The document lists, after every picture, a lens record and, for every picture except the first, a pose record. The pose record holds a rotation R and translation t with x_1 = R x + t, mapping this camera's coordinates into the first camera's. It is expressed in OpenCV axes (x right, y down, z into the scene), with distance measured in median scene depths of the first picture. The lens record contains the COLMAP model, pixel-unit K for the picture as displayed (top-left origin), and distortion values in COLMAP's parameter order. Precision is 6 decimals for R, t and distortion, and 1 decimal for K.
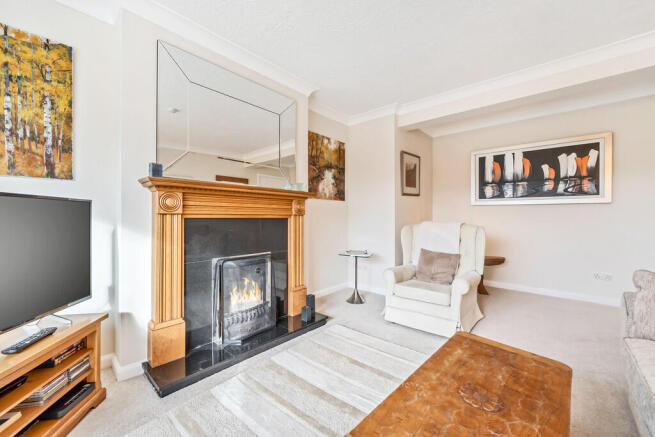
lens RADIAL K [[261.9, 0, 327.3], [0, 261.9, 218.3], [0, 0, 1]] dist [0.002191, 0.000131]
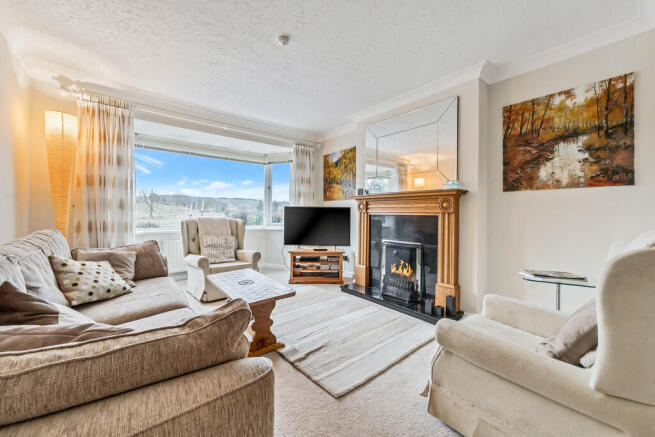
lens RADIAL K [[261.9, 0, 327.6], [0, 261.9, 214.5], [0, 0, 1]] dist [0.002191, 0.000131]
pose [[-0.158544, 0.003696, -0.987345, 0.727852], [-0.011288, 0.999921, 0.005555, -0.005235], [0.987287, 0.012026, -0.158490, 0.539092]]
